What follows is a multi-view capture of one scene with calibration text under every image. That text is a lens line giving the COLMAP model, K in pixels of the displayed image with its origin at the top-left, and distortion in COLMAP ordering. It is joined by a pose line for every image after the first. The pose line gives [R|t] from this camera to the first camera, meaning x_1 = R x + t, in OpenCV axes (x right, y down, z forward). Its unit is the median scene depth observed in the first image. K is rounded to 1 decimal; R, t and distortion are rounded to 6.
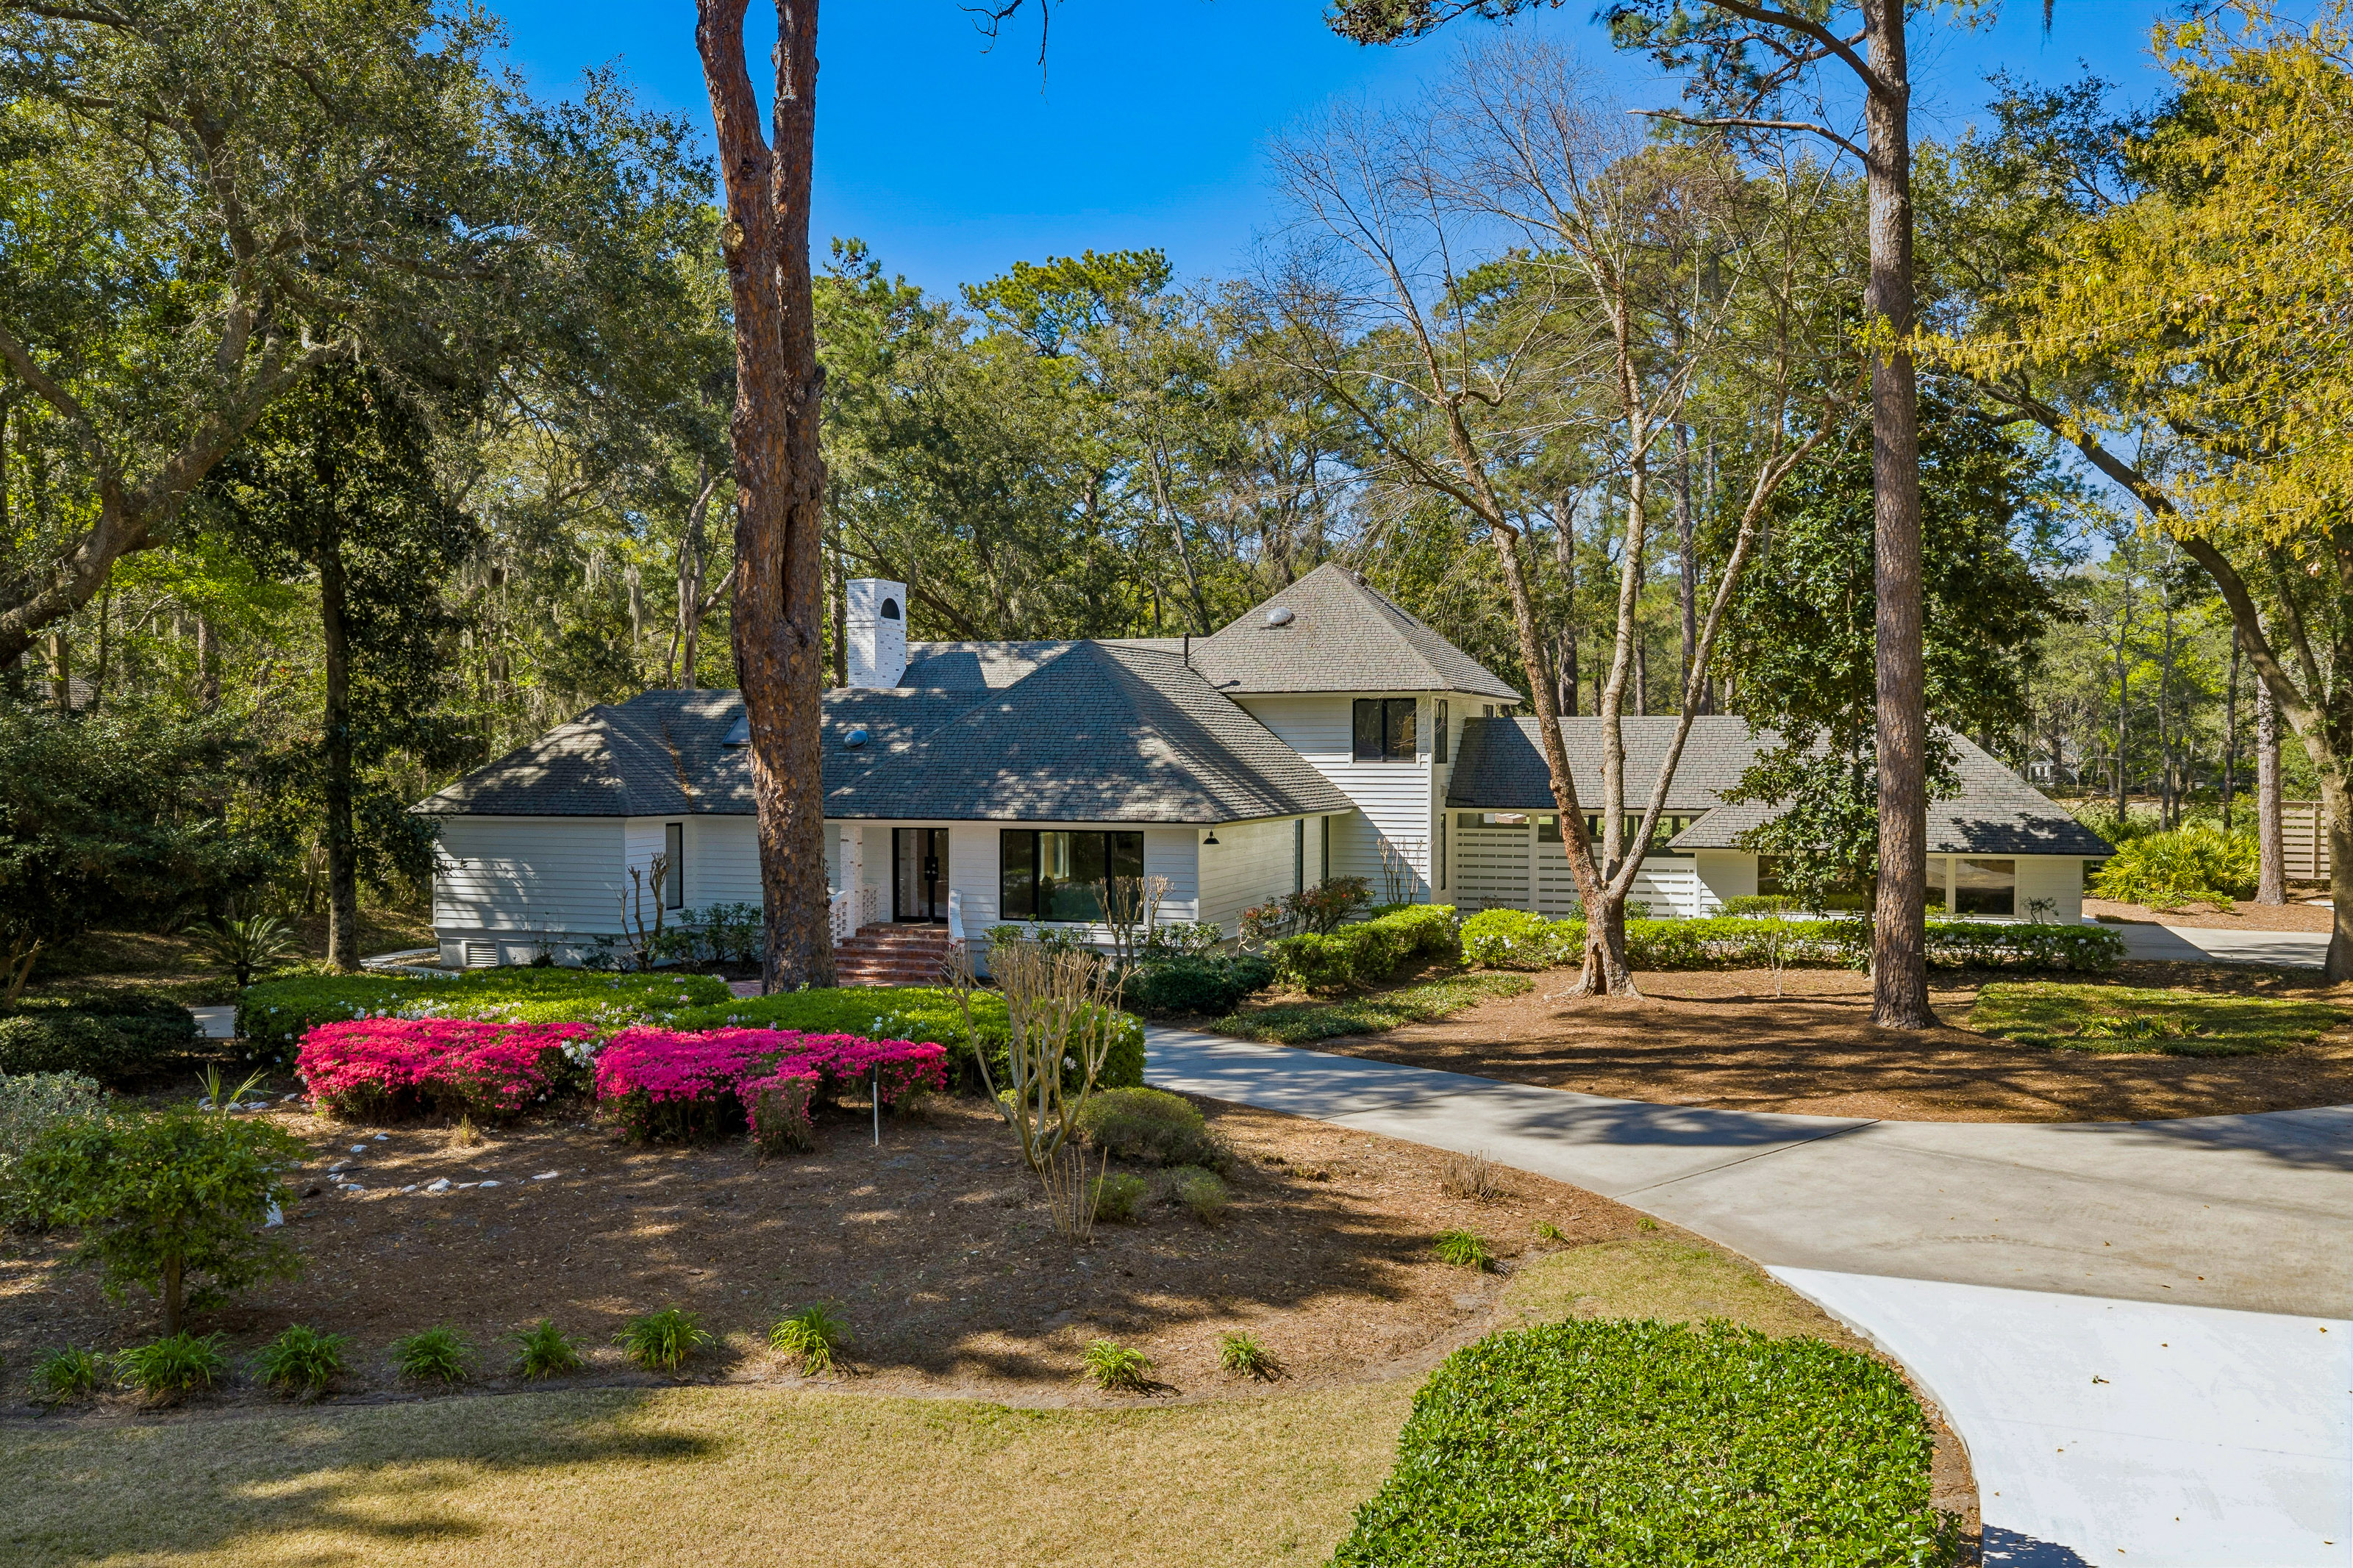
lens RADIAL K [[1875.4, 0, 1202.3], [0, 1875.4, 902.2], [0, 0, 1]] dist [0.019093, -0.022960]
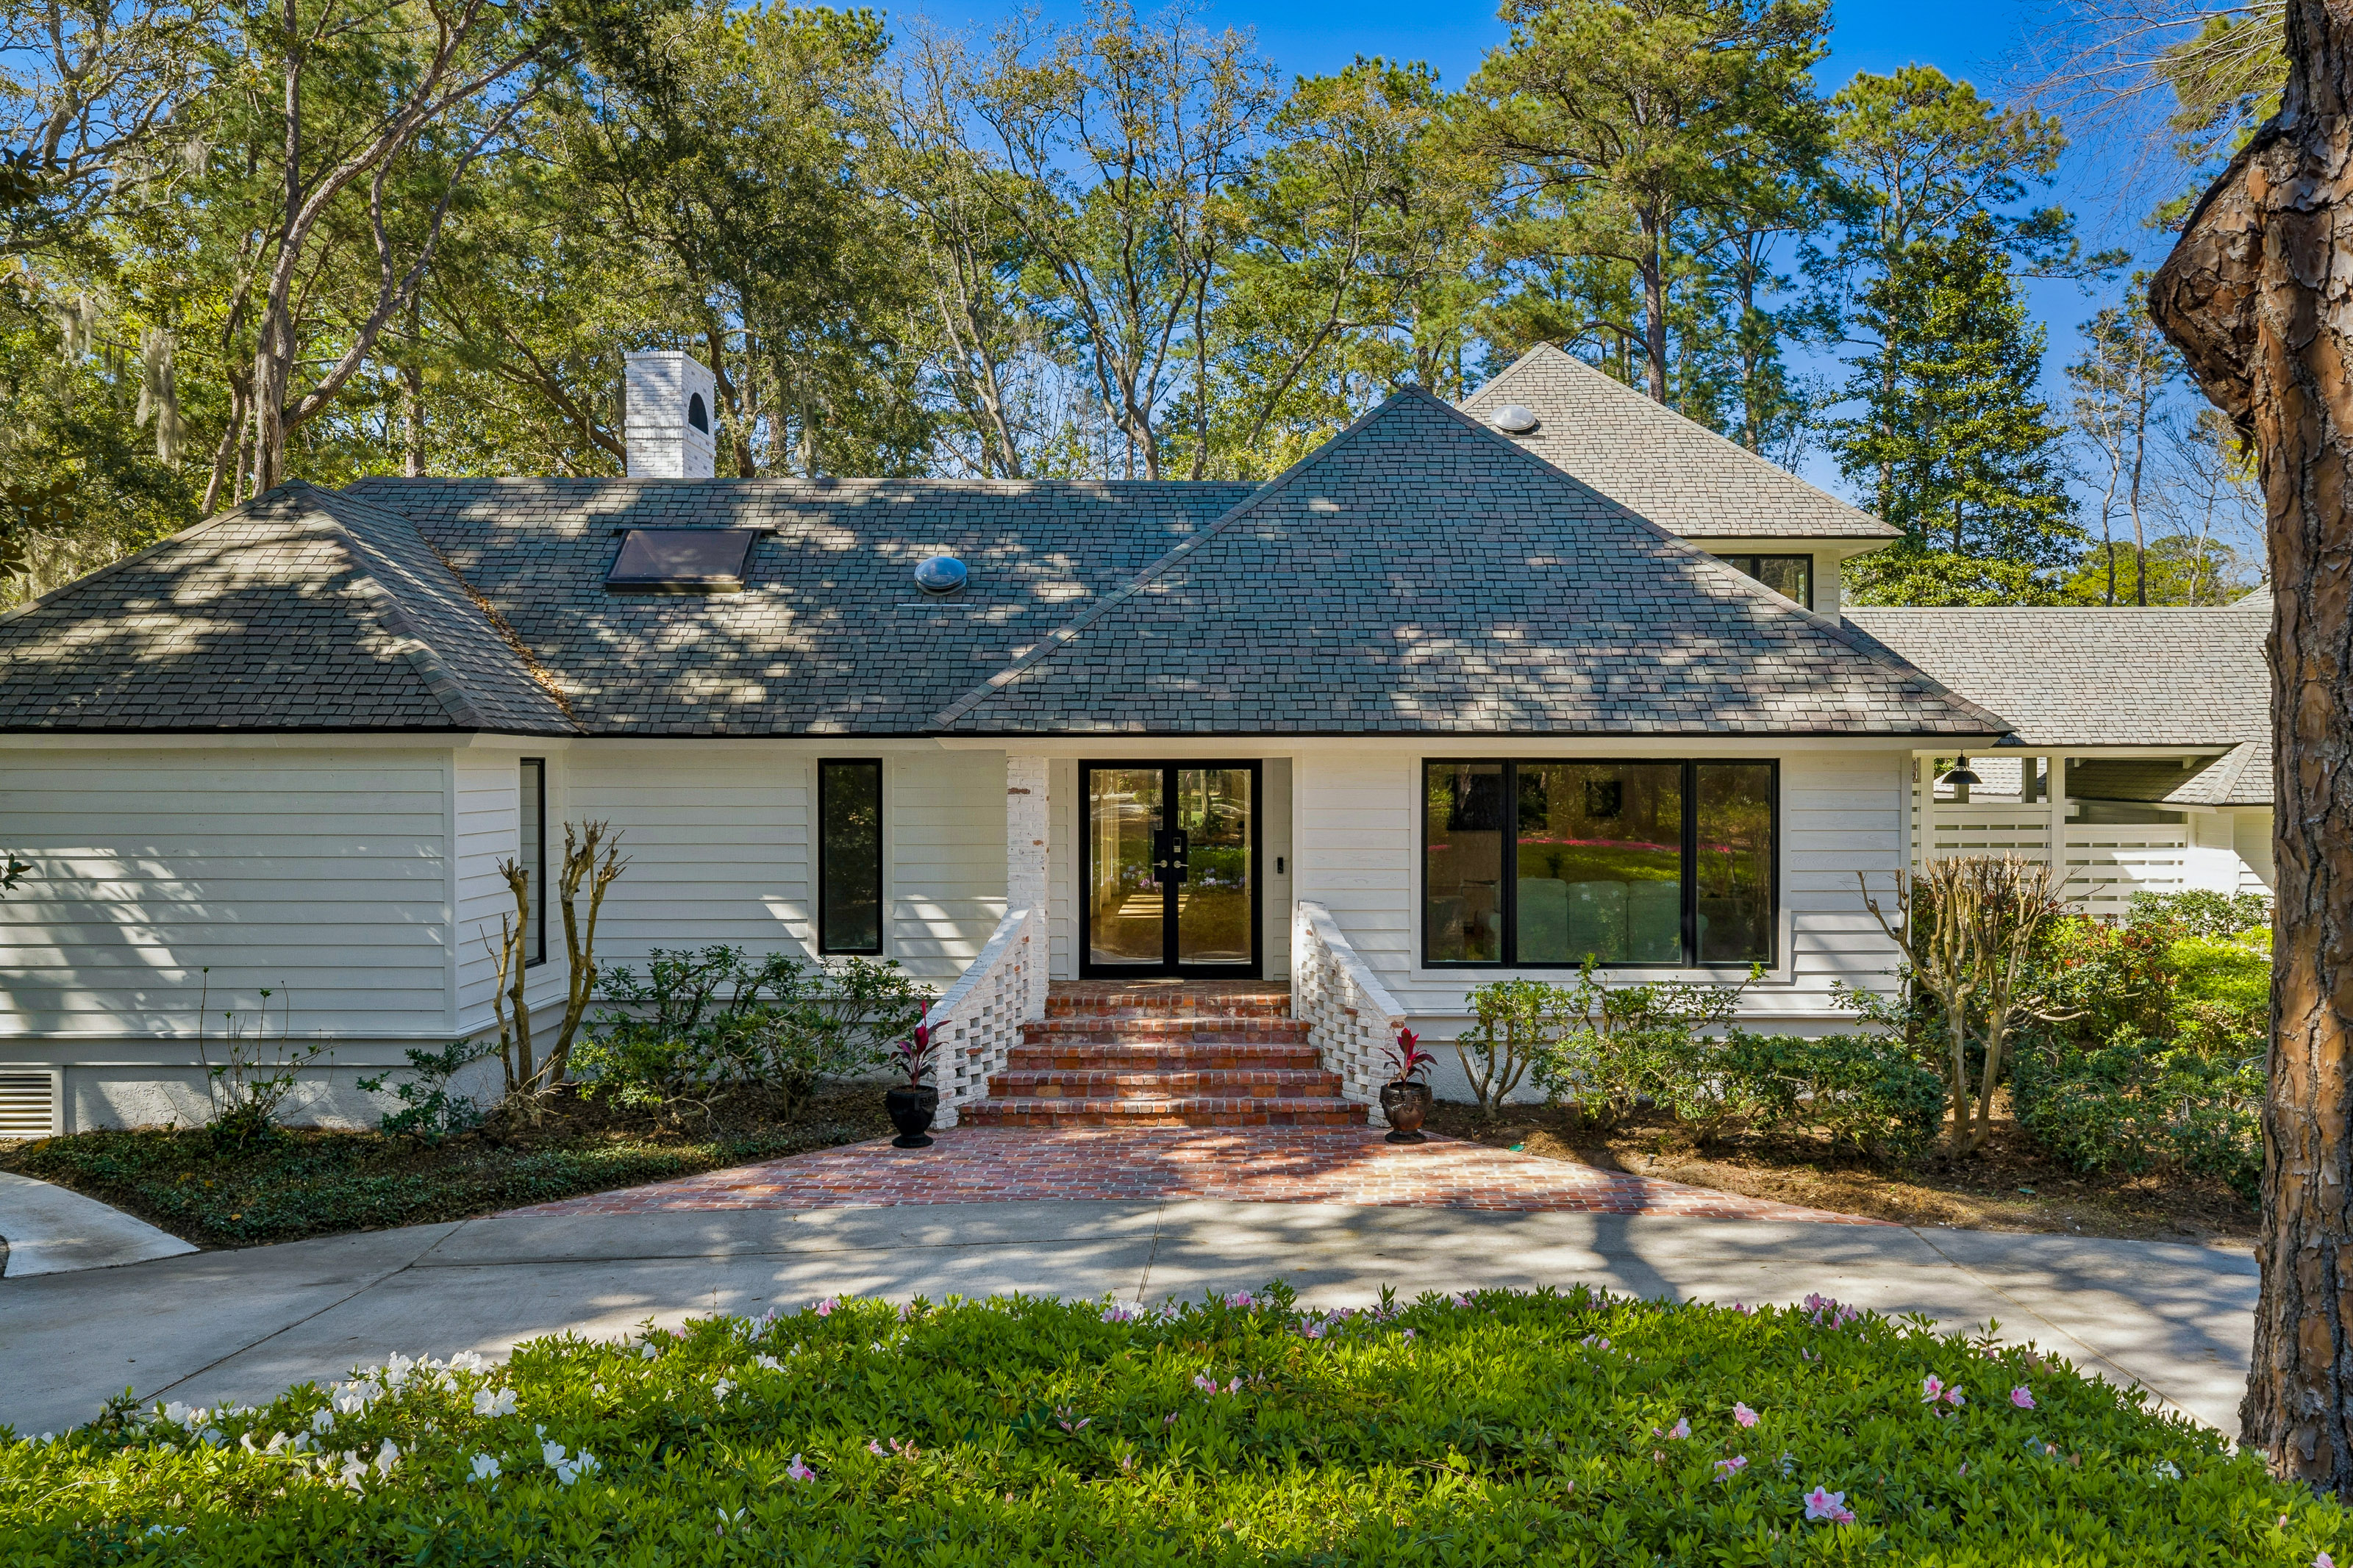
lens RADIAL K [[1875.4, 0, 1155.5], [0, 1875.4, 872.6], [0, 0, 1]] dist [0.019093, -0.022960]
pose [[0.953410, -0.018833, 0.301090, -0.290963], [0.024816, 0.999563, -0.016059, -0.007331], [-0.300656, 0.022783, 0.953460, 0.593443]]
